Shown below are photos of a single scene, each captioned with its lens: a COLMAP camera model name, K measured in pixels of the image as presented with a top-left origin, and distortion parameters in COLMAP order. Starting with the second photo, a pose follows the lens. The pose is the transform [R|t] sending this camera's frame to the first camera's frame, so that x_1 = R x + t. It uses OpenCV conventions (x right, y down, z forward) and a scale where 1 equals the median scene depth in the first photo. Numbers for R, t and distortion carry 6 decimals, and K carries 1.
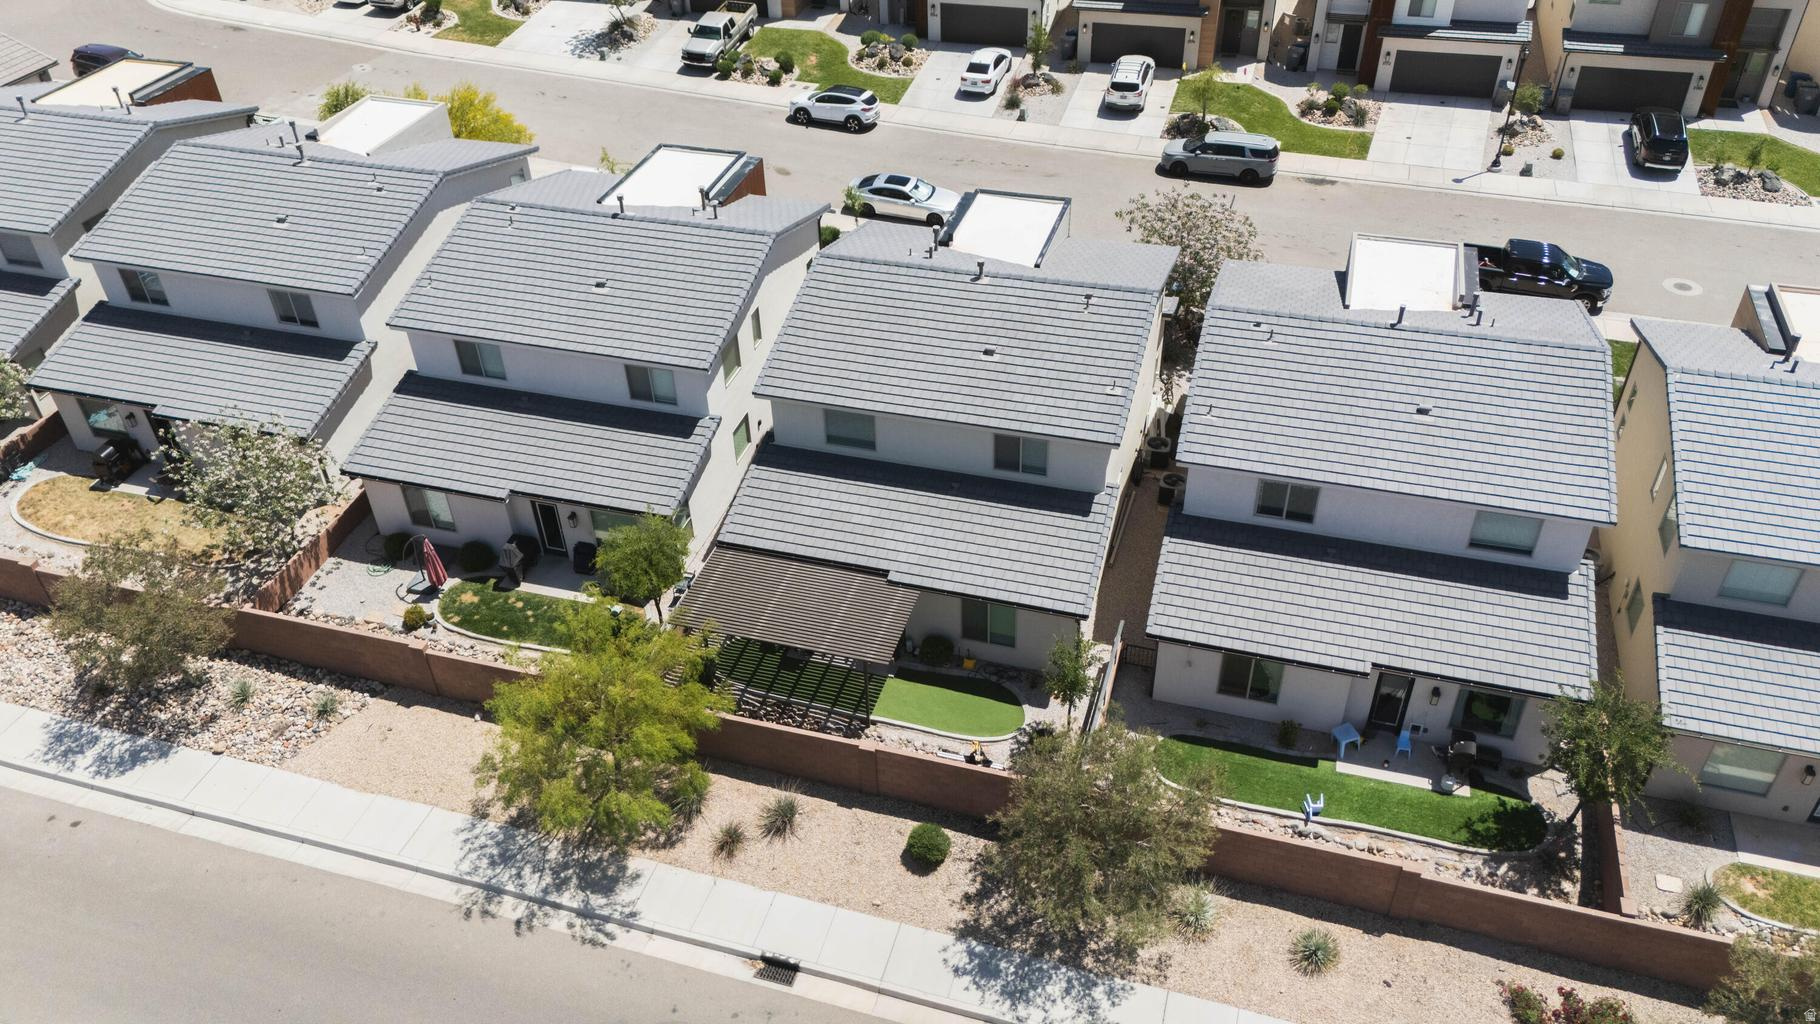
lens RADIAL K [[1333.8, 0, 910.0], [0, 1333.8, 512.0], [0, 0, 1]] dist [0.070081, -0.066535]
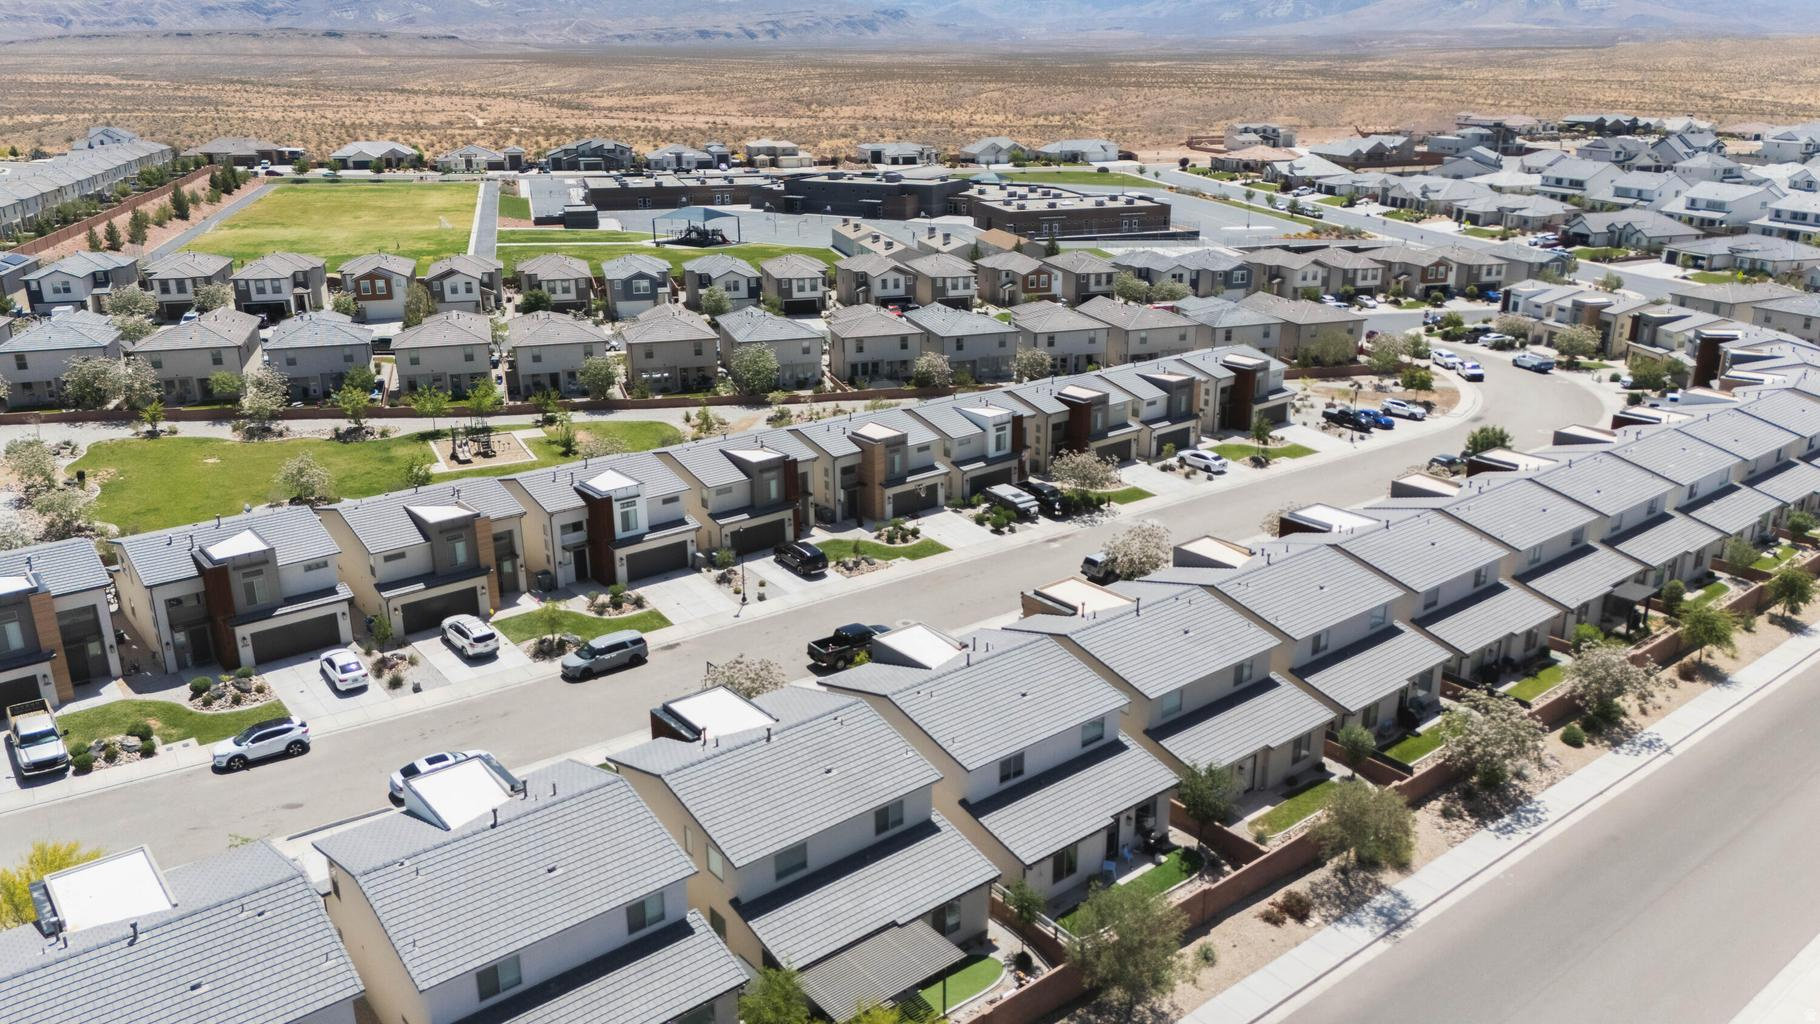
lens RADIAL K [[1333.8, 0, 910.0], [0, 1333.8, 512.0], [0, 0, 1]] dist [0.070081, -0.066535]
pose [[0.556689, -0.243847, 0.794126, -0.828812], [0.502943, 0.859771, -0.088563, -0.157438], [-0.661170, 0.448702, 0.601266, -0.077523]]
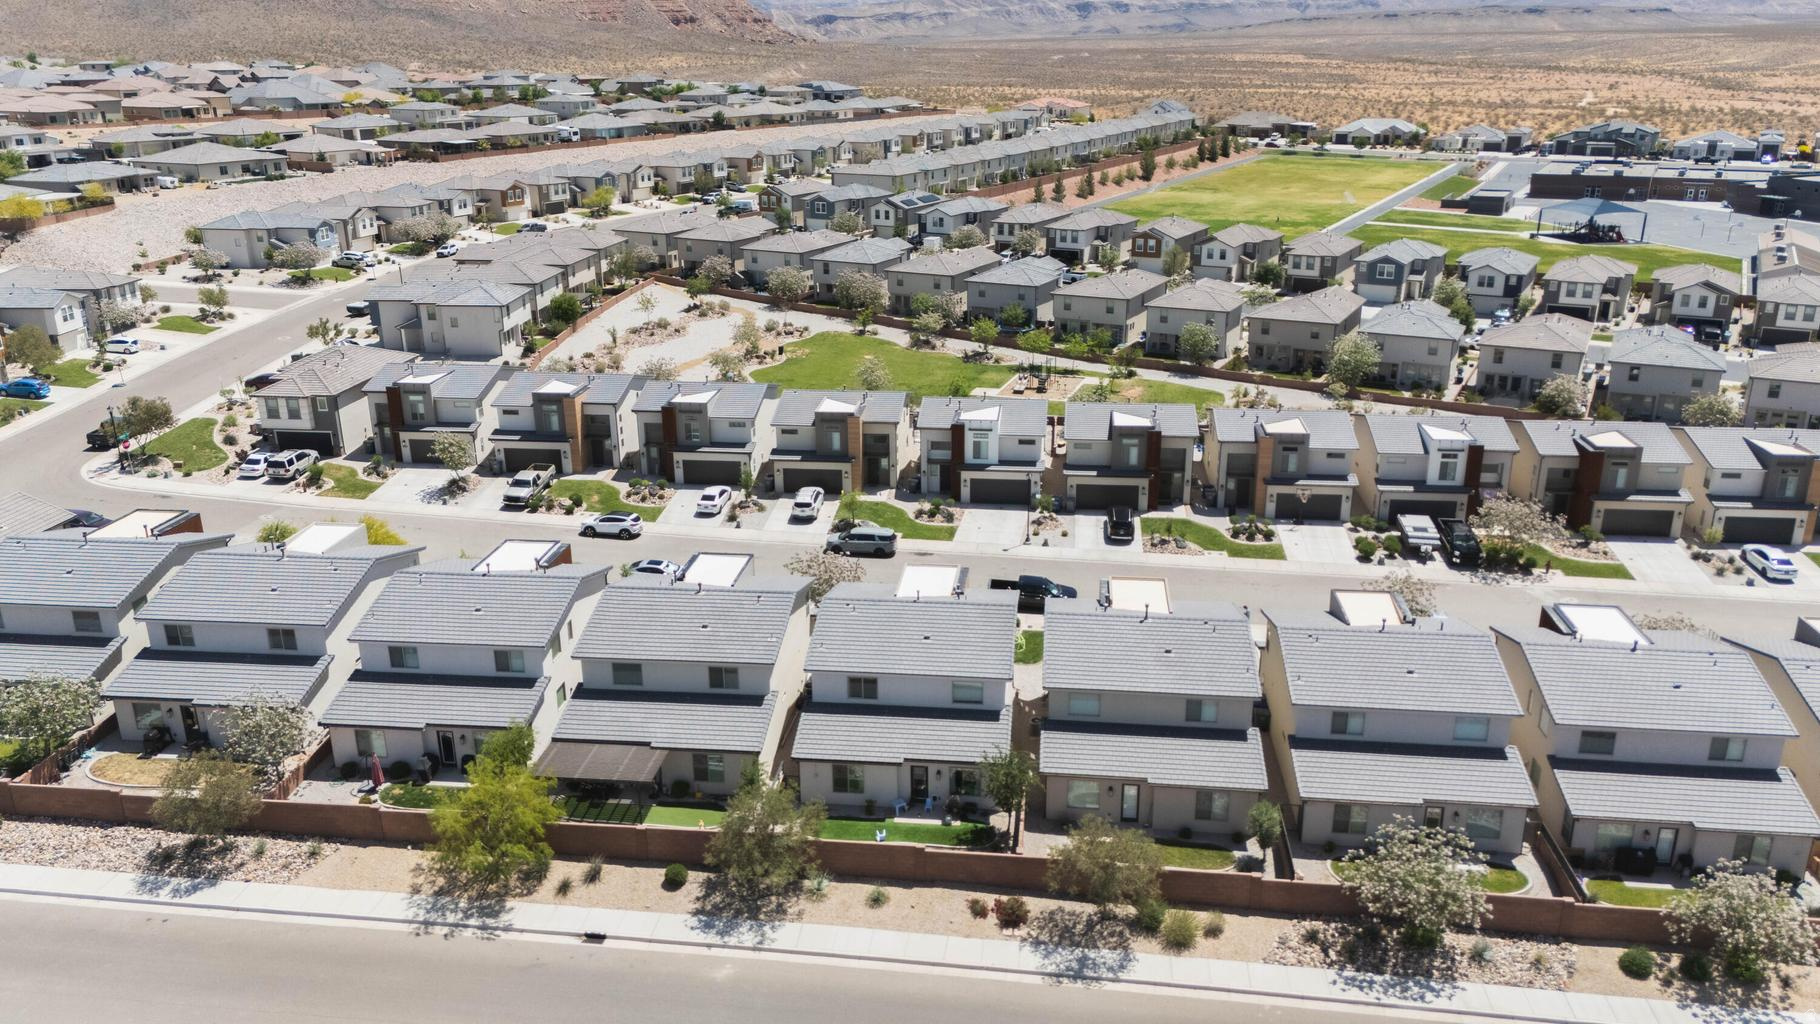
lens RADIAL K [[1333.8, 0, 910.0], [0, 1333.8, 512.0], [0, 0, 1]] dist [0.070081, -0.066535]
pose [[0.984439, -0.039770, 0.171166, 0.024197], [0.092963, 0.944455, -0.315218, 0.275988], [-0.149123, 0.326225, 0.933456, -0.665758]]
